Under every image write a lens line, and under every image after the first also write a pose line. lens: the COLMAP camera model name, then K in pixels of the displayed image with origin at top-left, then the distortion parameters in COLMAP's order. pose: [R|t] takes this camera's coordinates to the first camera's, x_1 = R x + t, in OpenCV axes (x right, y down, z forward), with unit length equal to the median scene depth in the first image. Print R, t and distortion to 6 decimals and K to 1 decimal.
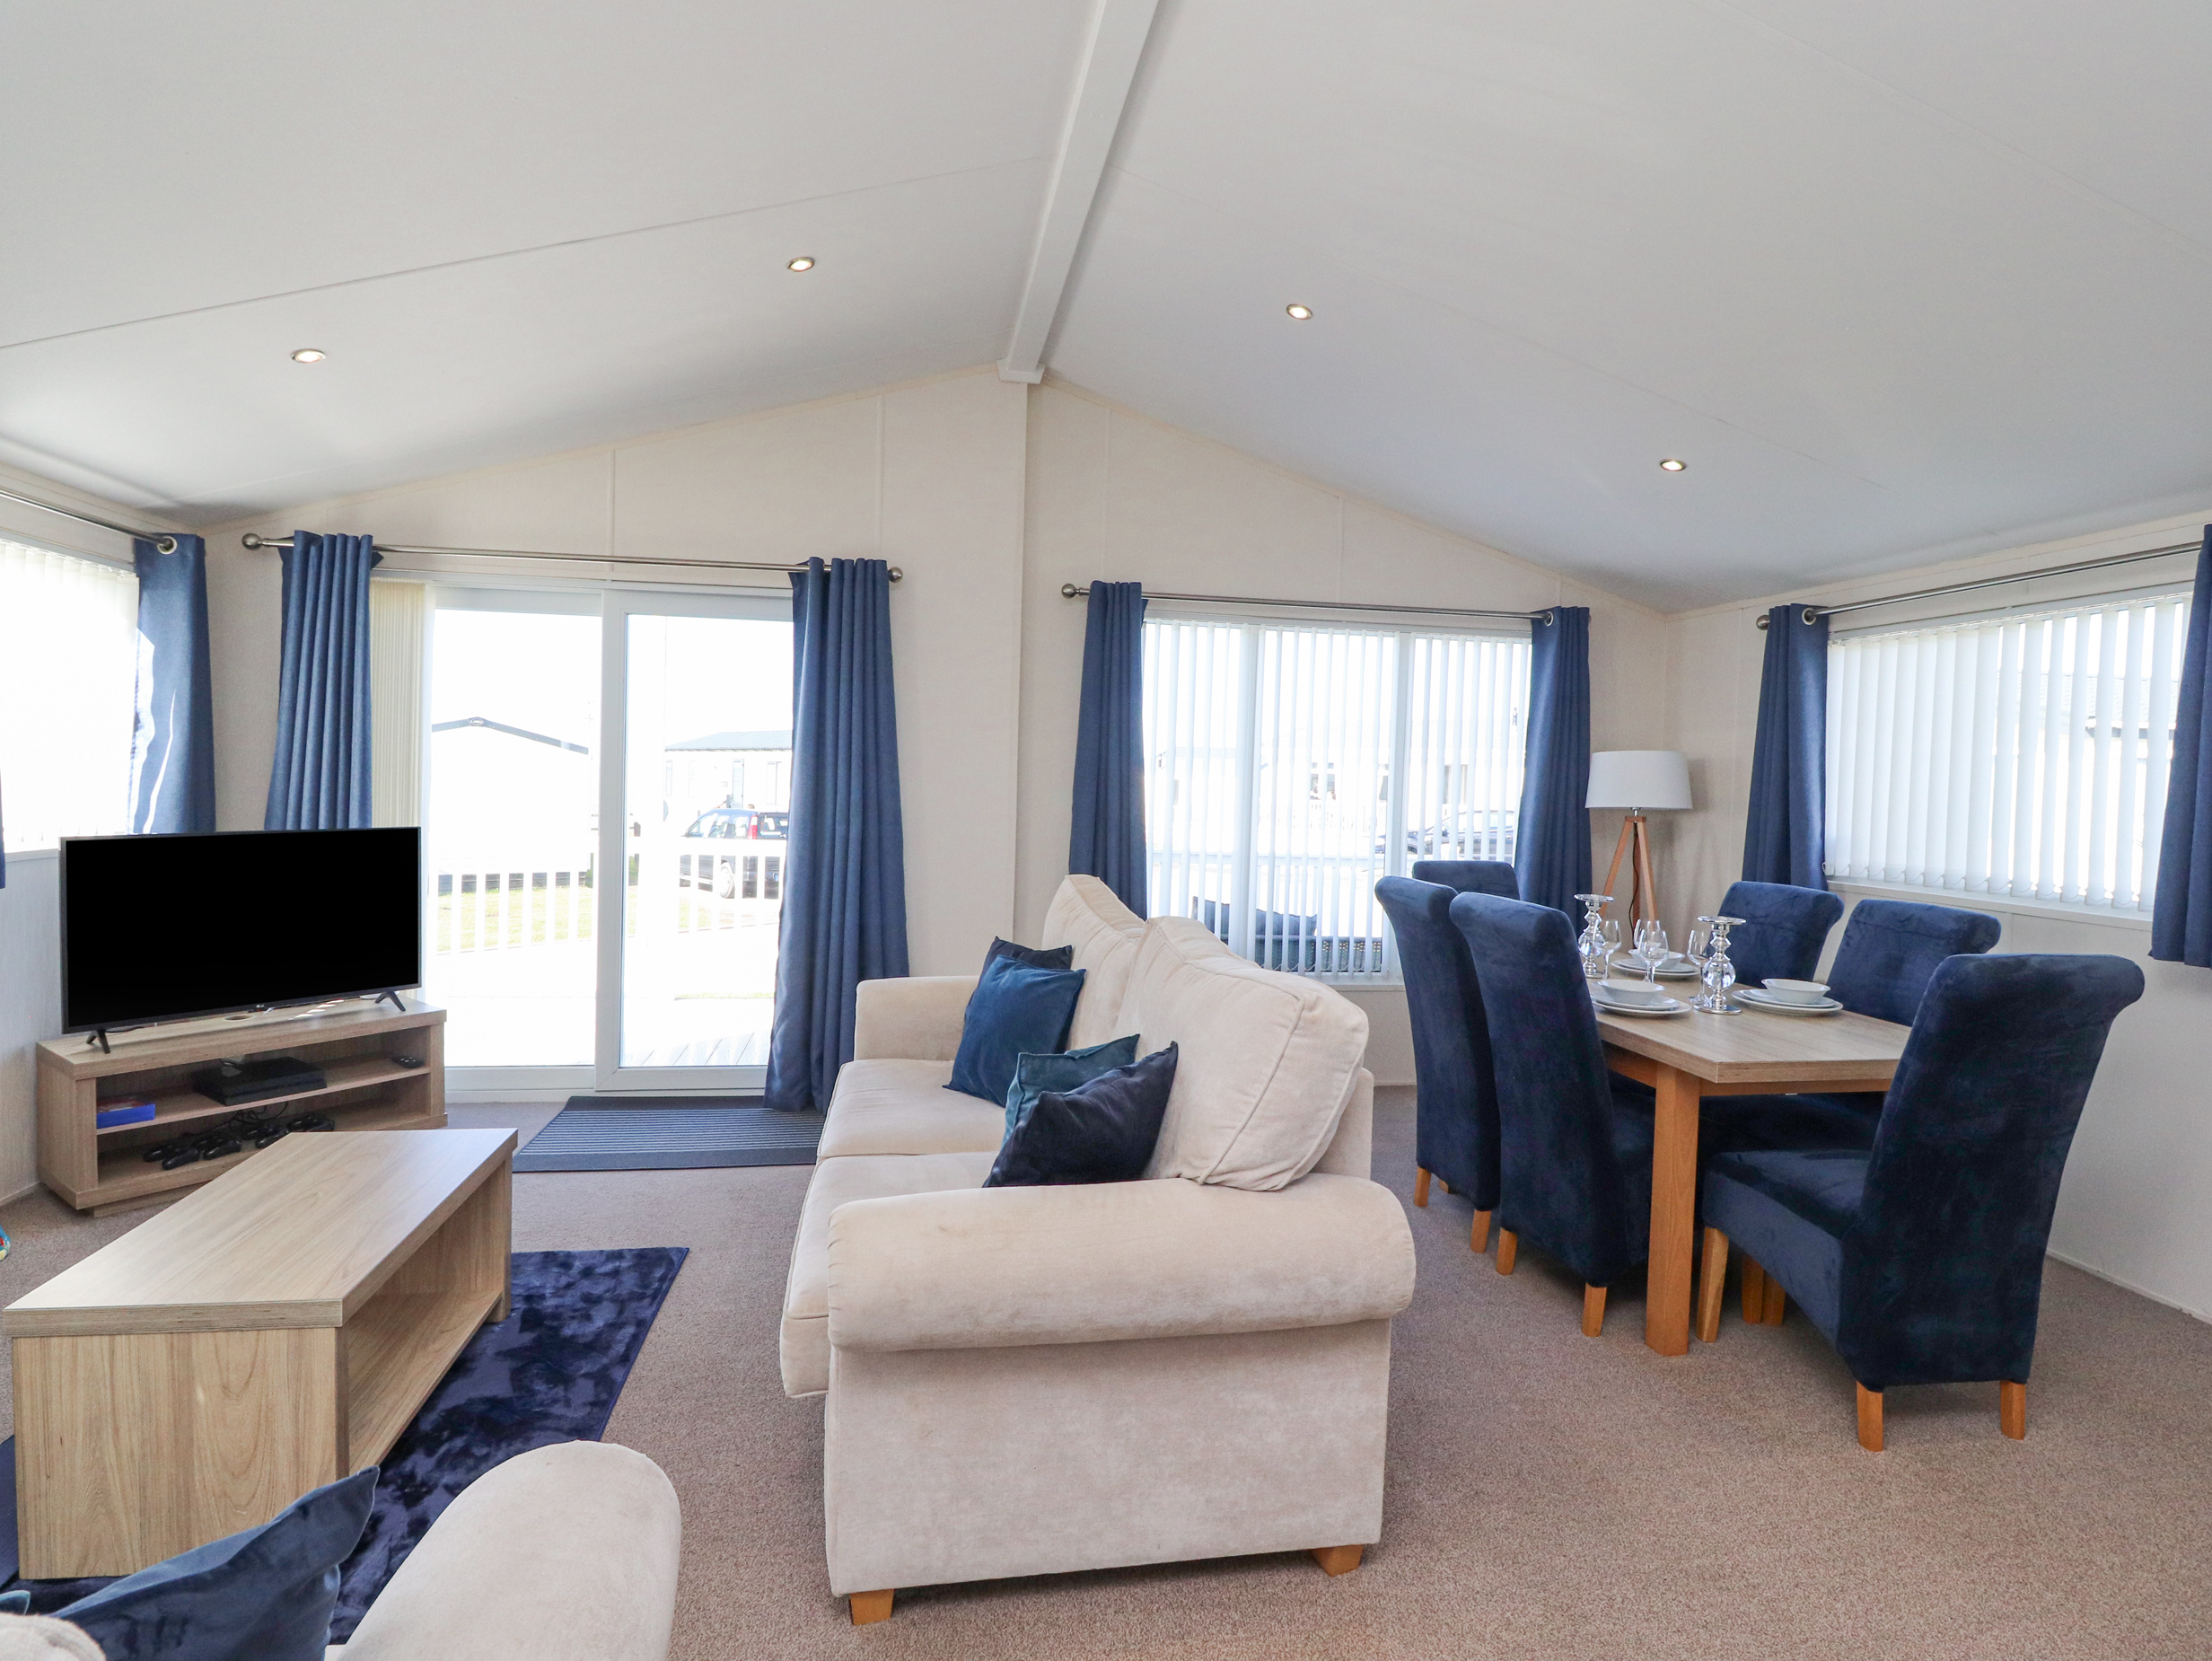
lens RADIAL K [[1166.5, 0, 1077.0], [0, 1166.5, 799.5], [0, 0, 1]] dist [-0.007466, -0.007441]
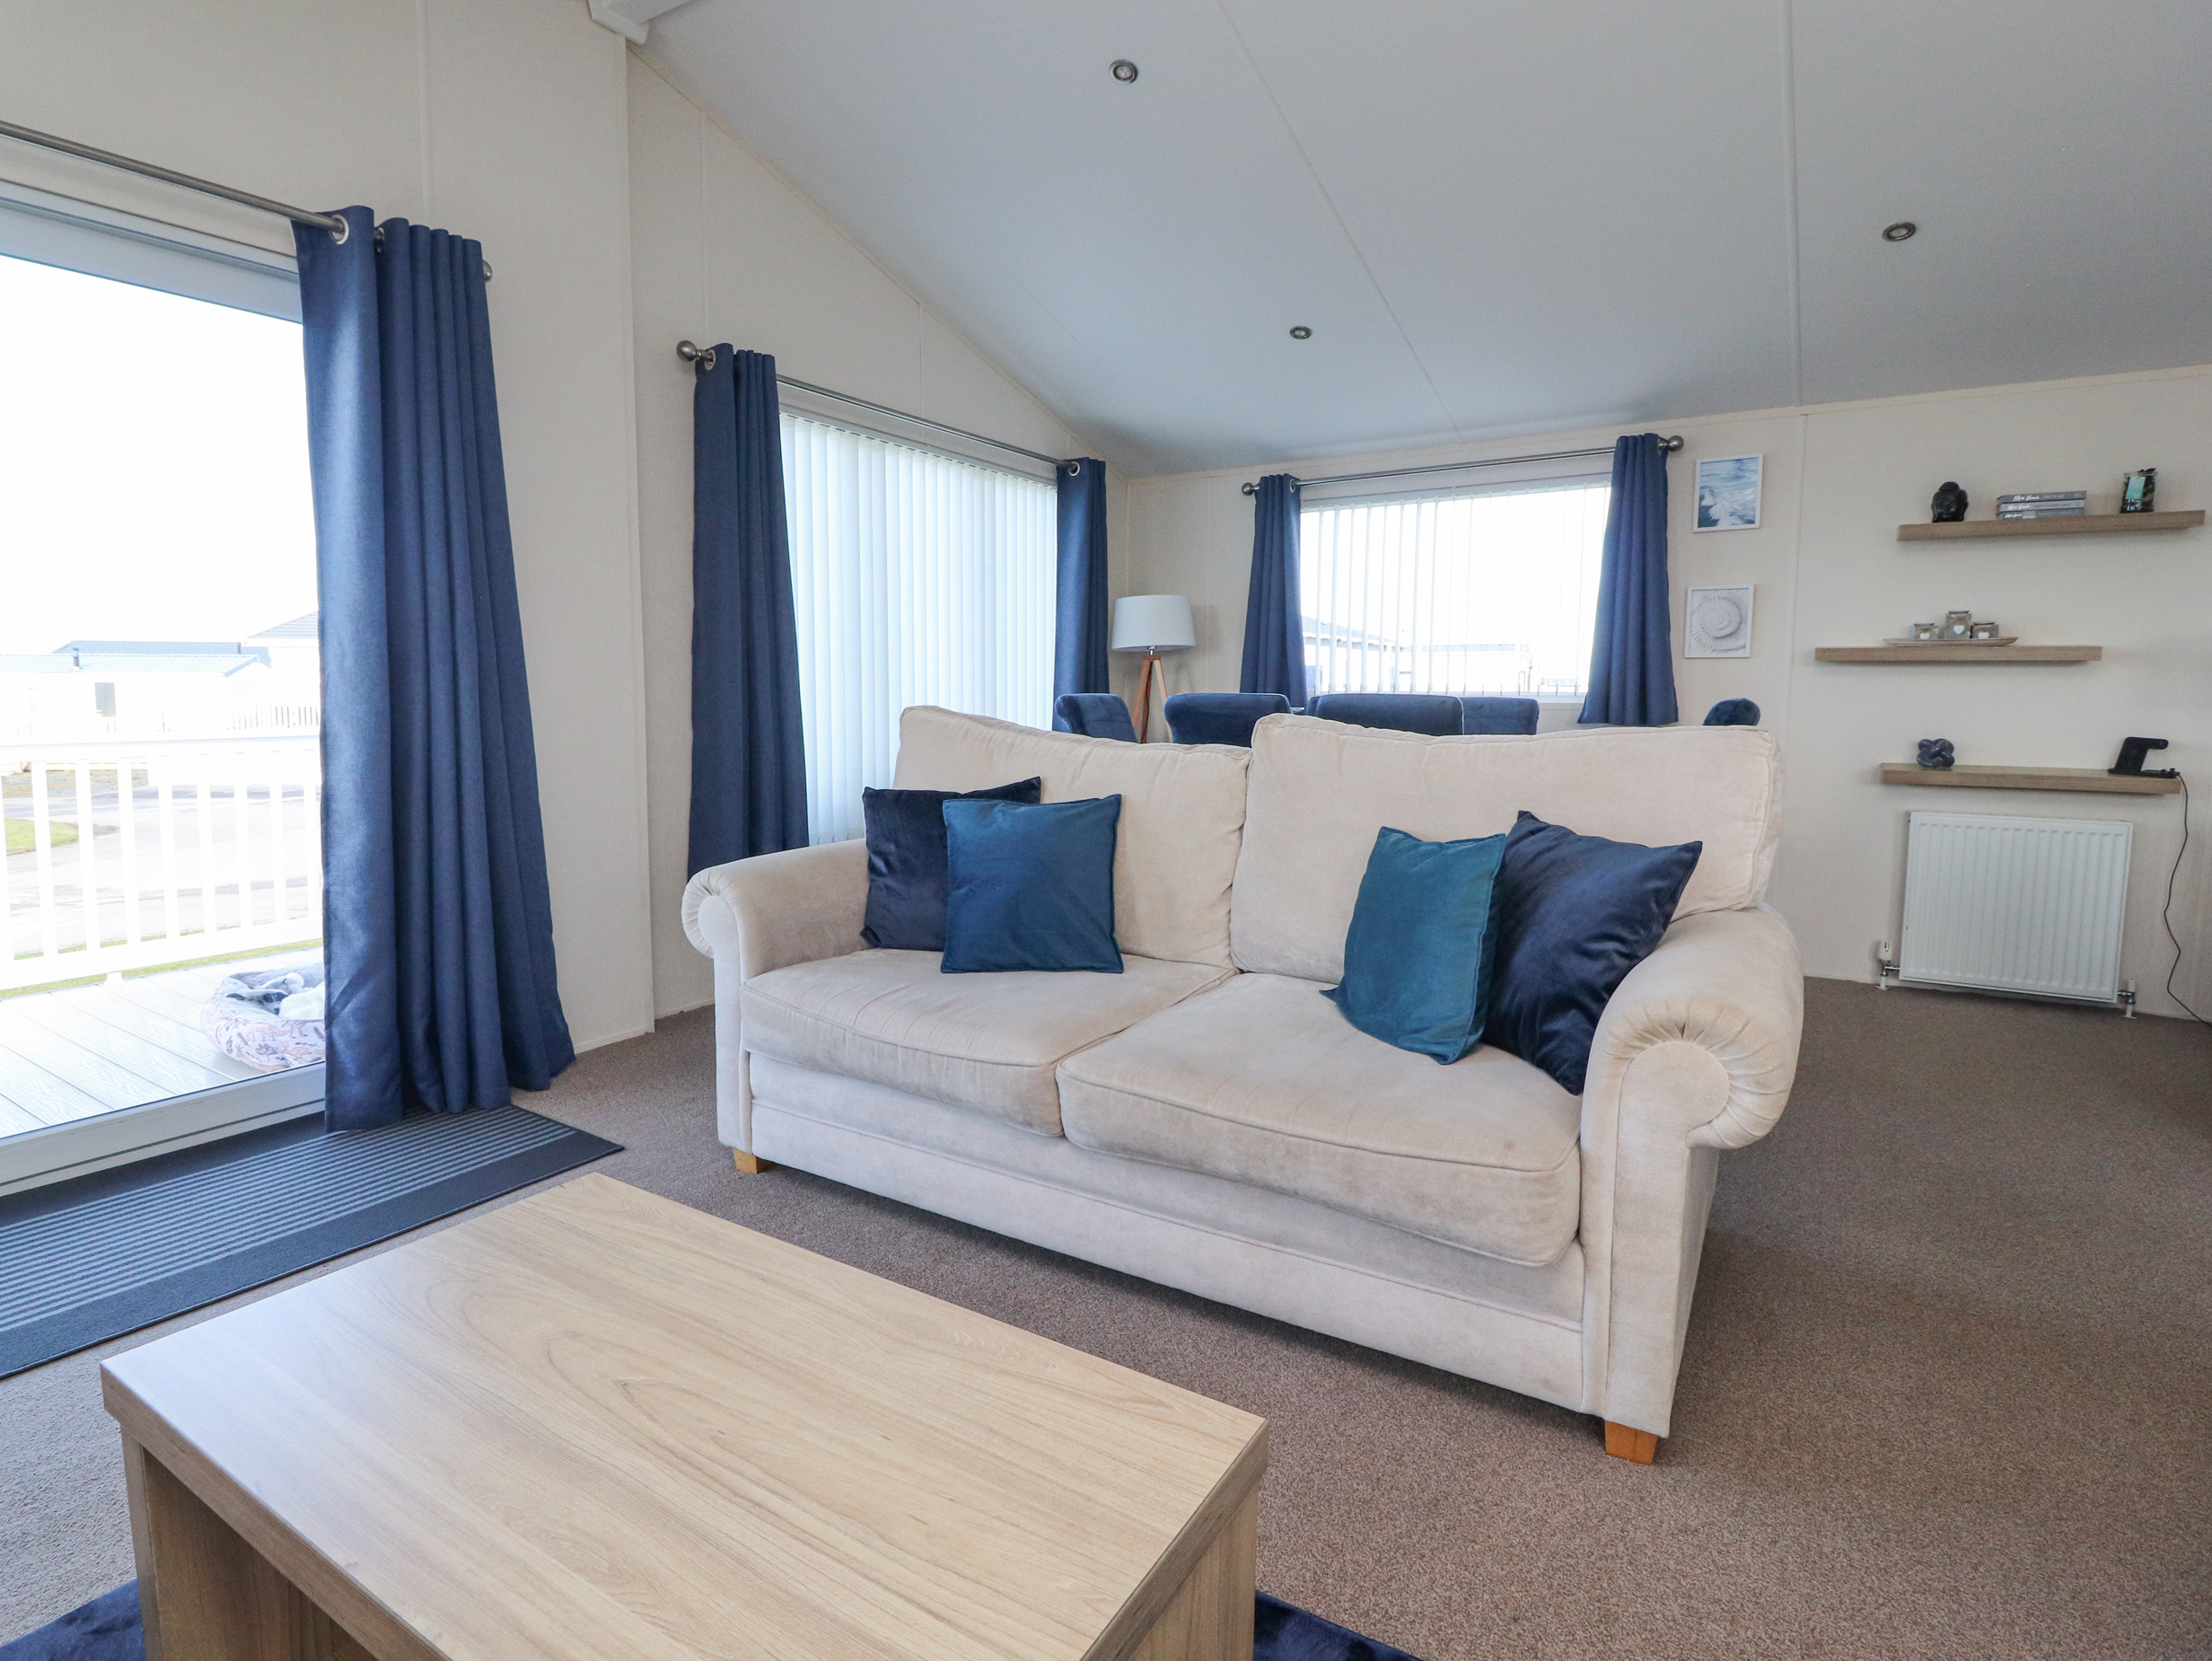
lens RADIAL K [[1166.5, 0, 1104.0], [0, 1166.5, 813.8], [0, 0, 1]] dist [-0.007466, -0.007441]
pose [[0.663111, -0.101023, 0.741672, -0.541730], [0.030864, 0.993698, 0.107756, 0.058587], [-0.747884, -0.048563, 0.662050, 0.376816]]
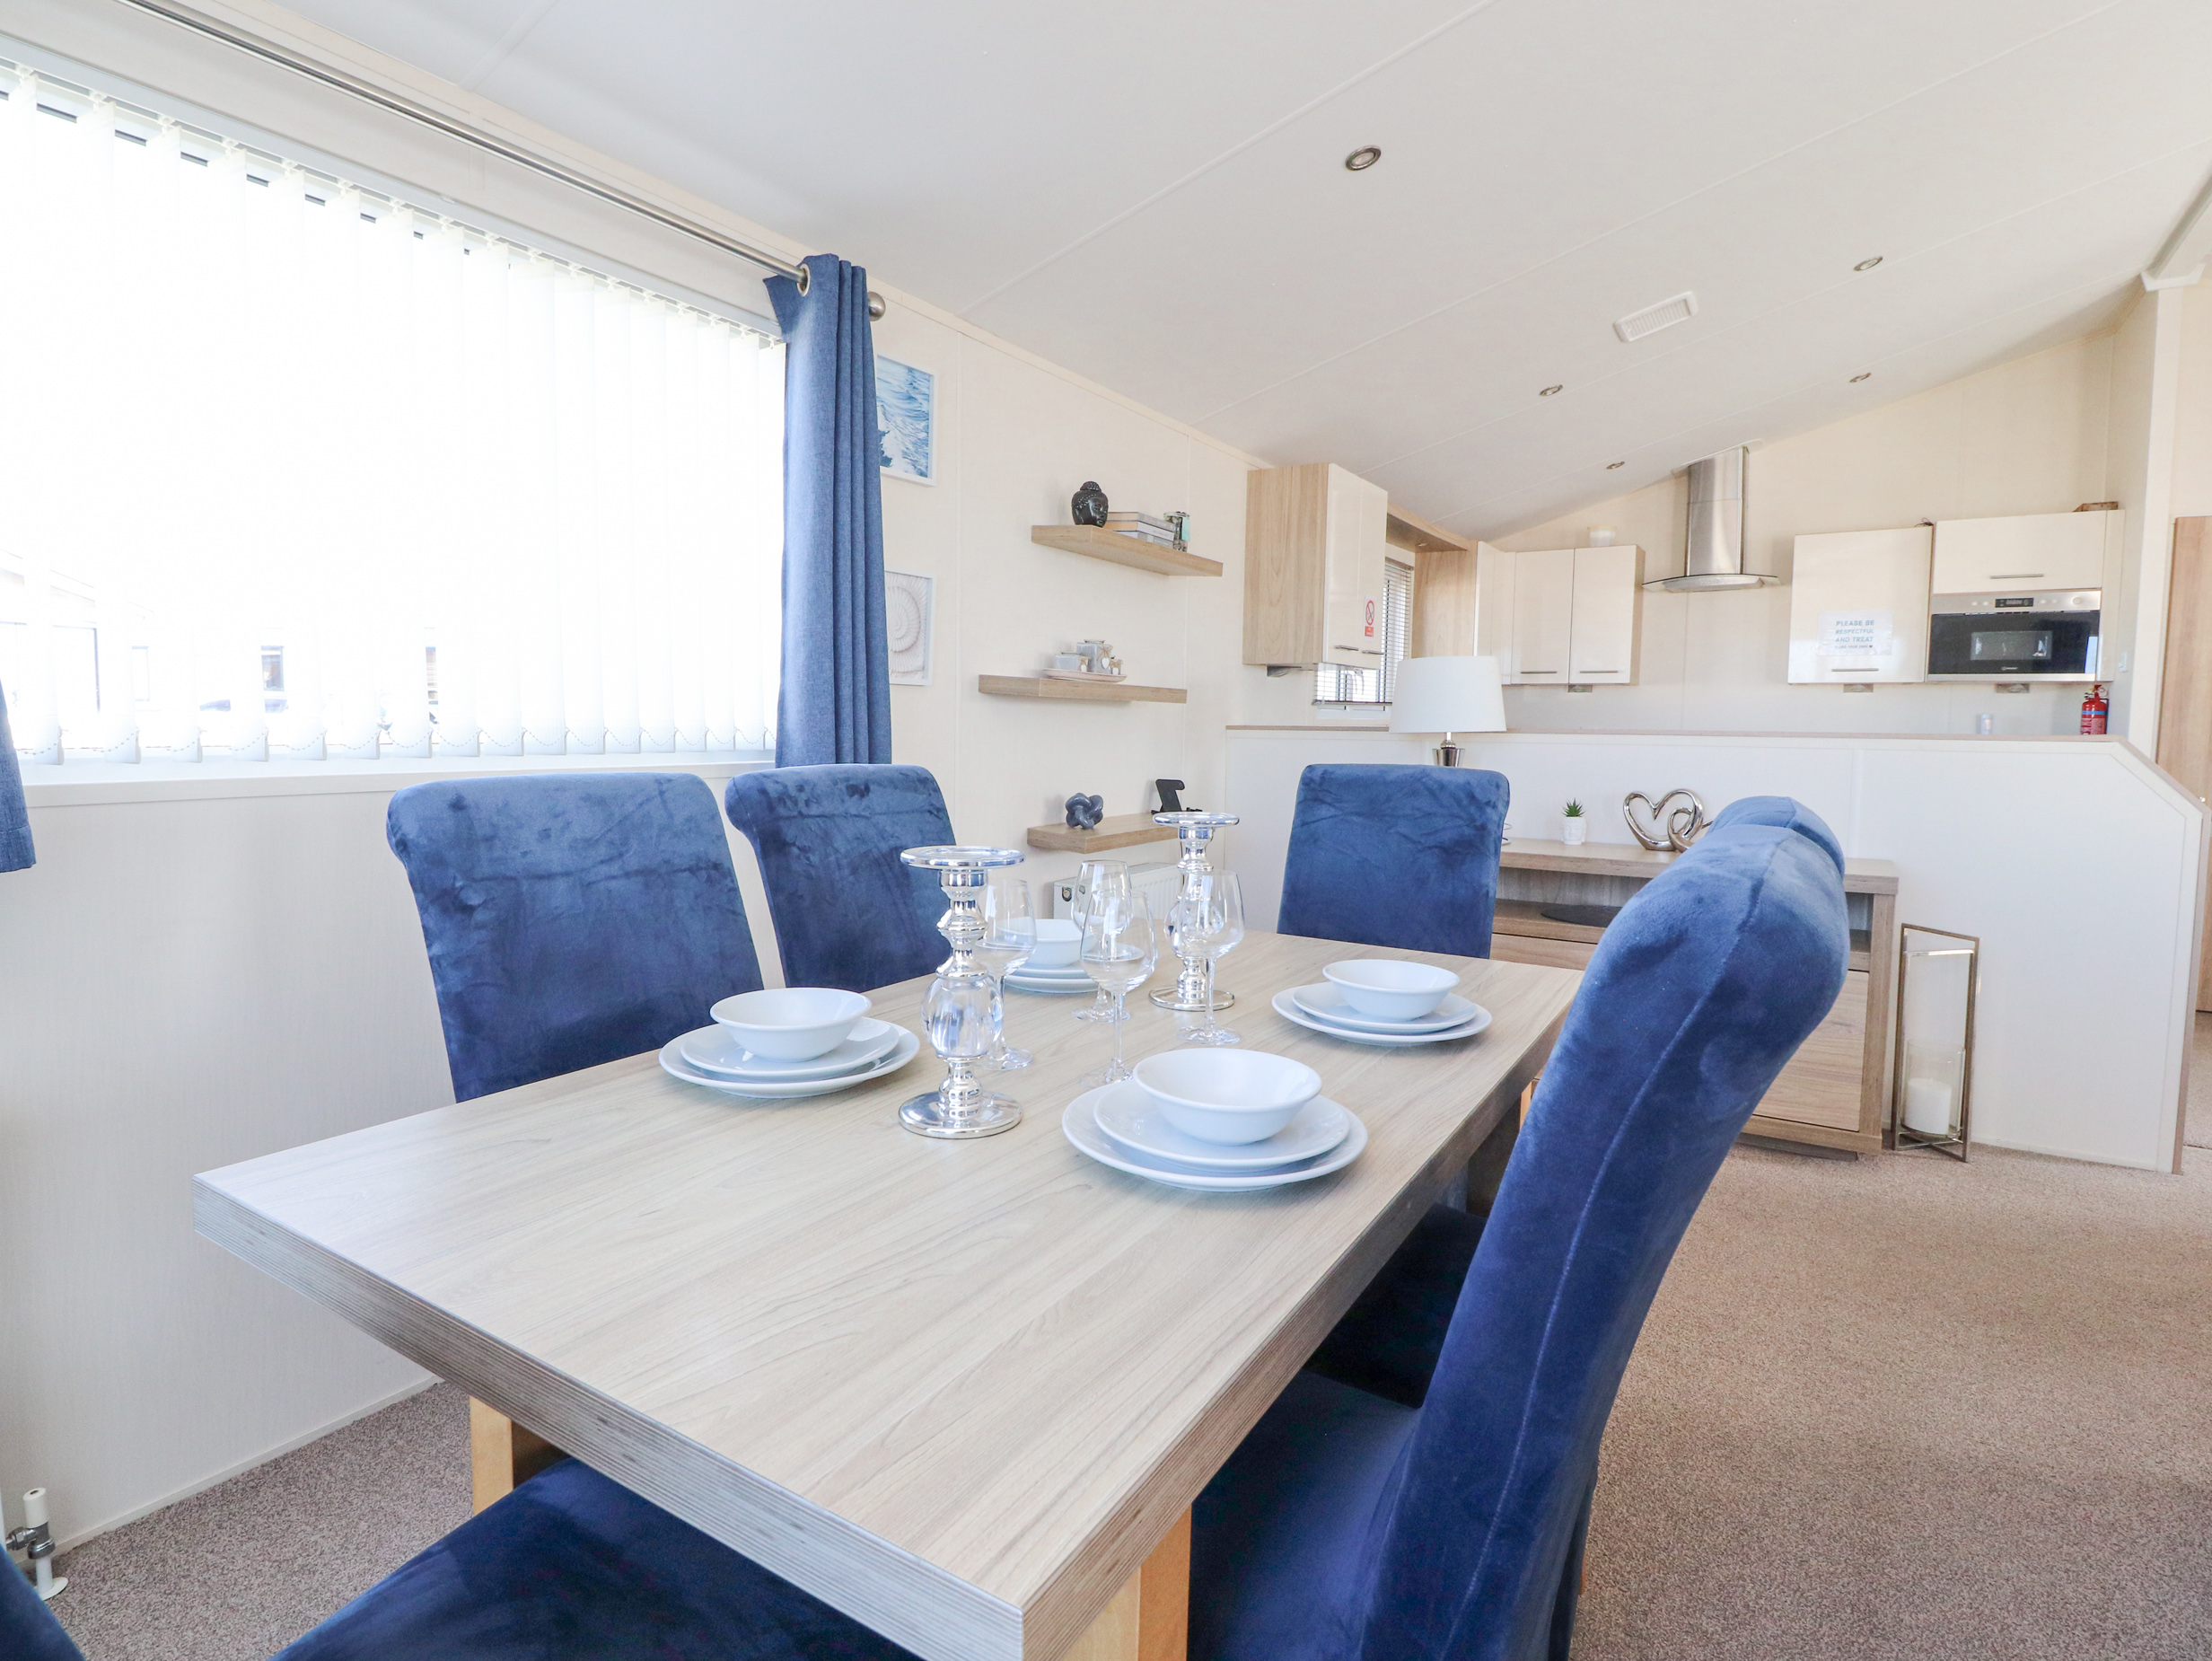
lens RADIAL K [[1166.5, 0, 1099.9], [0, 1166.5, 831.2], [0, 0, 1]] dist [-0.007466, -0.007441]
pose [[-0.749036, -0.096598, 0.655449, 0.220983], [-0.017014, 0.991792, 0.126724, 0.043750], [-0.662311, 0.083769, -0.744531, 1.224865]]
